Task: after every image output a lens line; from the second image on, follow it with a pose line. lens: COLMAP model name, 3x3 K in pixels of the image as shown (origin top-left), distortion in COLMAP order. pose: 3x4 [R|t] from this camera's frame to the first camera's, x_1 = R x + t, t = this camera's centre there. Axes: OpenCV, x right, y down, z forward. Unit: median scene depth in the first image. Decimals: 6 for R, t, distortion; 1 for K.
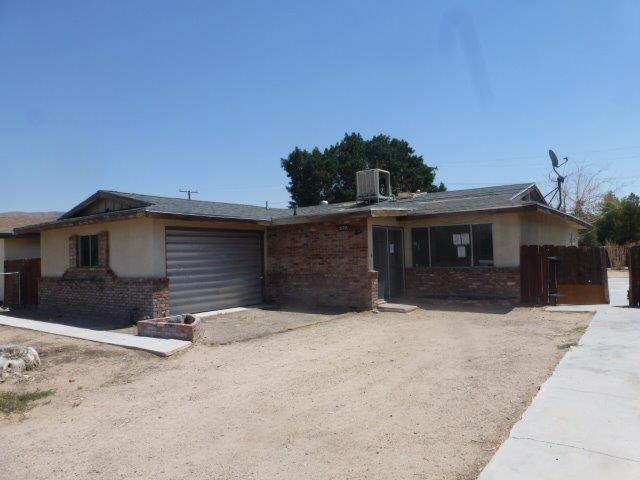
lens RADIAL K [[461.0, 0, 321.1], [0, 461.0, 240.6], [0, 0, 1]] dist [-0.052806, 0.015873]
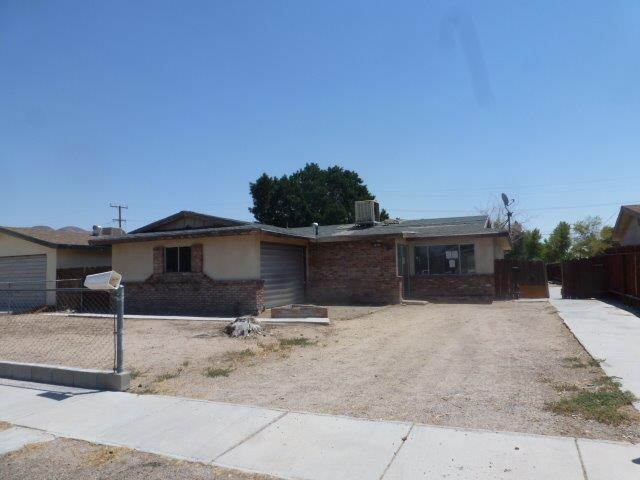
lens RADIAL K [[461.0, 0, 320.4], [0, 461.0, 242.5], [0, 0, 1]] dist [-0.052806, 0.015873]
pose [[0.975837, 0.020936, 0.217493, -0.392679], [-0.012687, 0.999149, -0.039254, 0.019672], [-0.218130, 0.035546, 0.975272, -0.290932]]
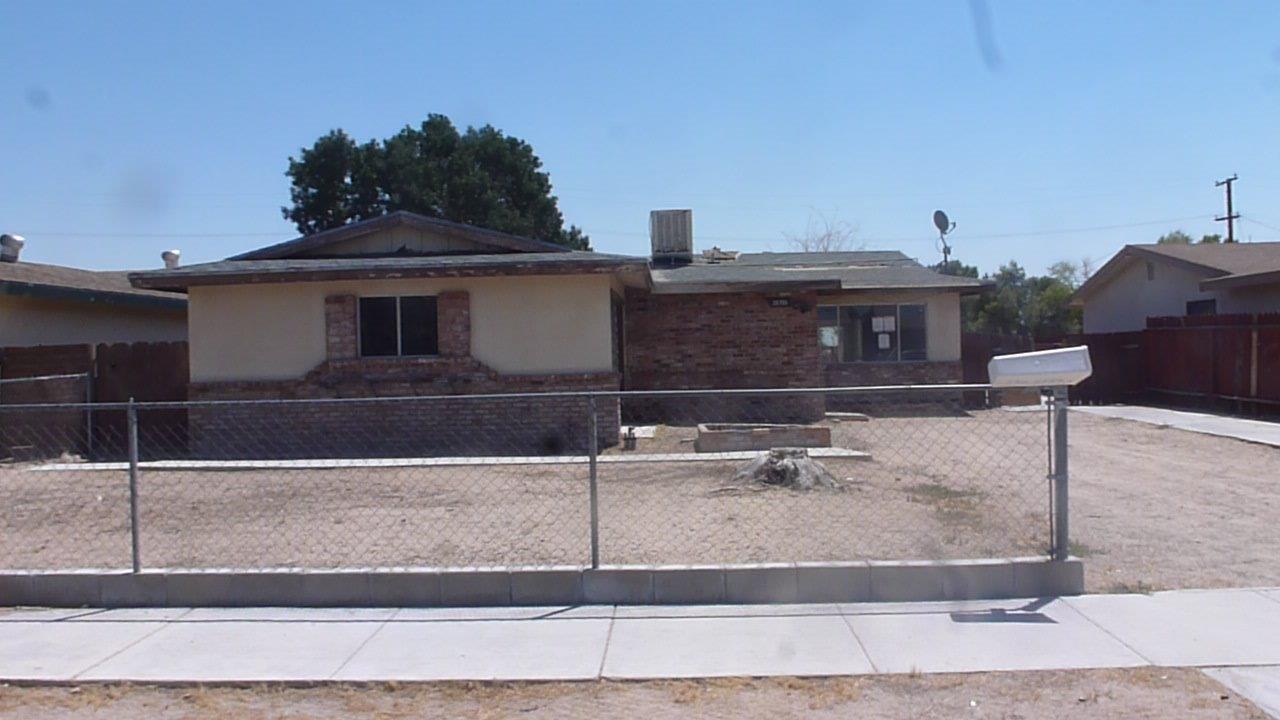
lens RADIAL K [[981.5, 0, 639.6], [0, 981.5, 359.3], [0, 0, 1]] dist [-0.014973, -0.000585]
pose [[0.829659, 0.008160, 0.558210, -0.881914], [-0.021459, 0.999620, 0.017283, 0.034048], [-0.557857, -0.026318, 0.829519, -0.088367]]
